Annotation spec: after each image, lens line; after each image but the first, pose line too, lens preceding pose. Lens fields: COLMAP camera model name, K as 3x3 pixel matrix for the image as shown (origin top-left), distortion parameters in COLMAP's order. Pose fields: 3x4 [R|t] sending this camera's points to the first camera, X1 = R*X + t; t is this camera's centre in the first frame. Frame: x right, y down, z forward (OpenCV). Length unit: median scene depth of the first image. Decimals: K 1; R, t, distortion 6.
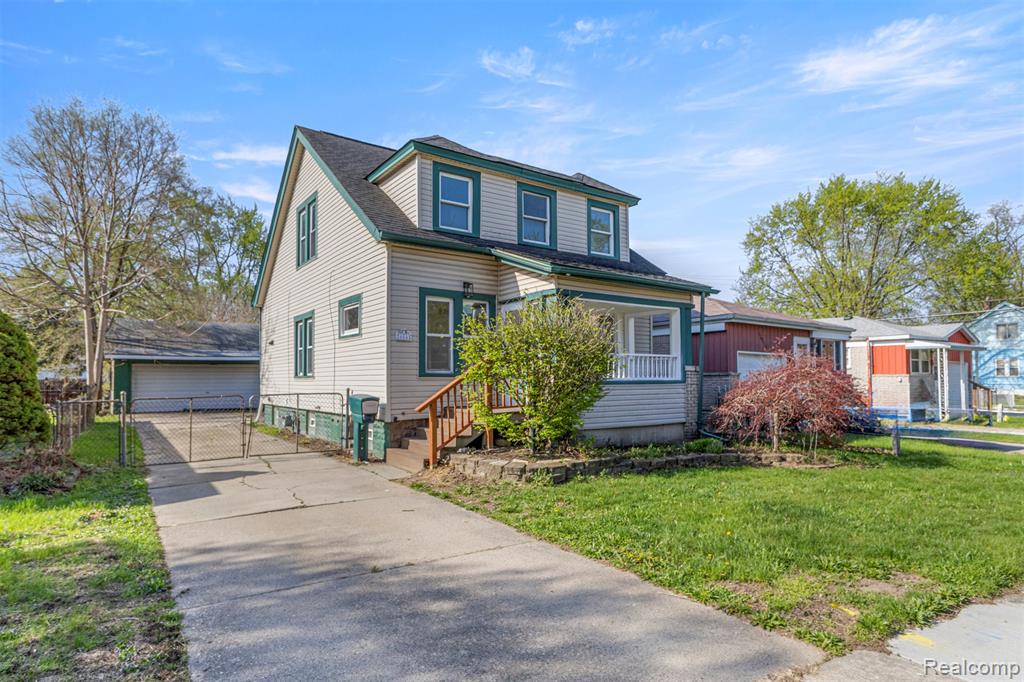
lens RADIAL K [[568.0, 0, 510.0], [0, 568.0, 362.0], [0, 0, 1]] dist [0.005766, 0.001514]
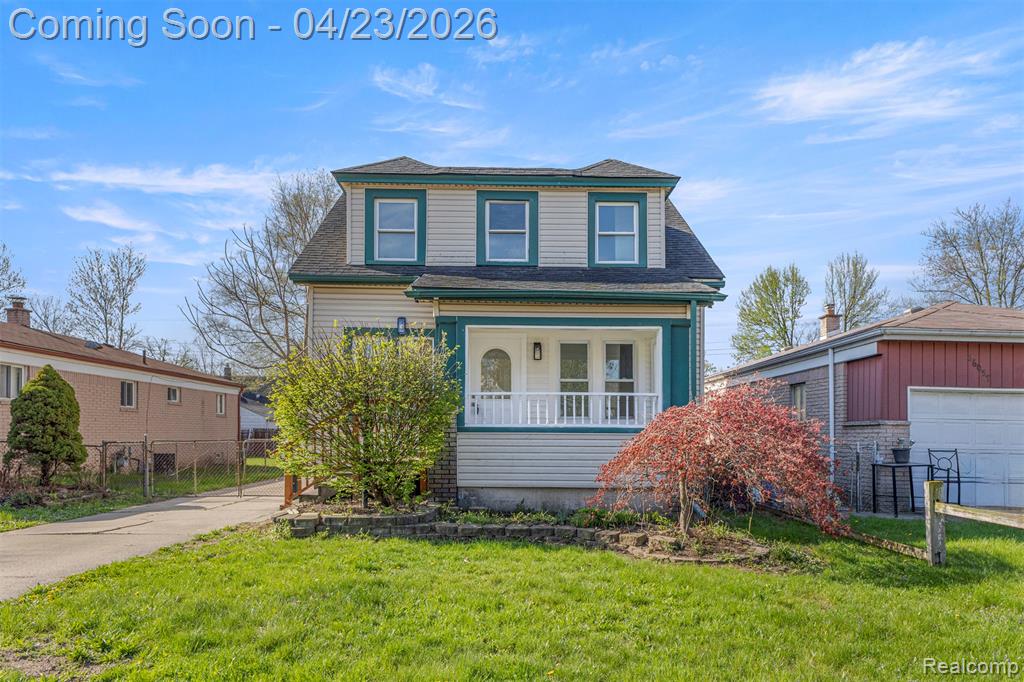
lens RADIAL K [[660.1, 0, 511.8], [0, 660.1, 434.3], [0, 0, 1]] dist [-0.000106, 0.000018]
pose [[0.830240, 0.008468, -0.557342, 0.652095], [0.005656, 0.999705, 0.023614, 0.020448], [0.557378, -0.022758, 0.829947, 0.229981]]
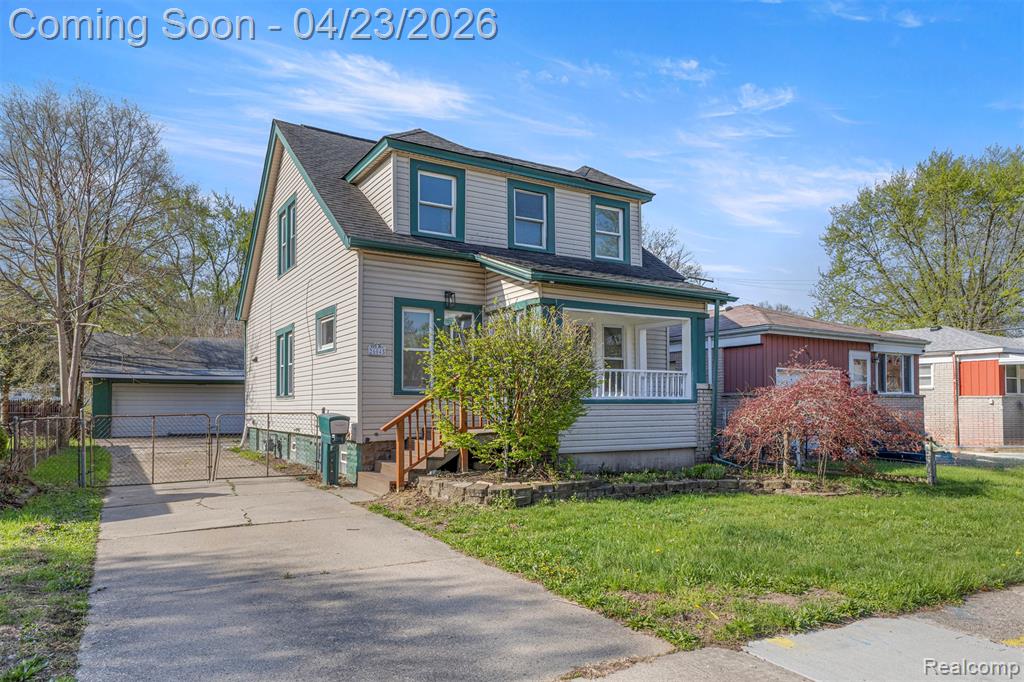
lens RADIAL K [[669.8, 0, 513.8], [0, 669.8, 394.6], [0, 0, 1]] dist [0.015003, 0.001705]
pose [[0.997833, 0.000425, -0.065801, 0.100154], [0.000634, 0.999871, 0.016068, 0.007965], [0.065799, -0.016075, 0.997703, -0.070200]]
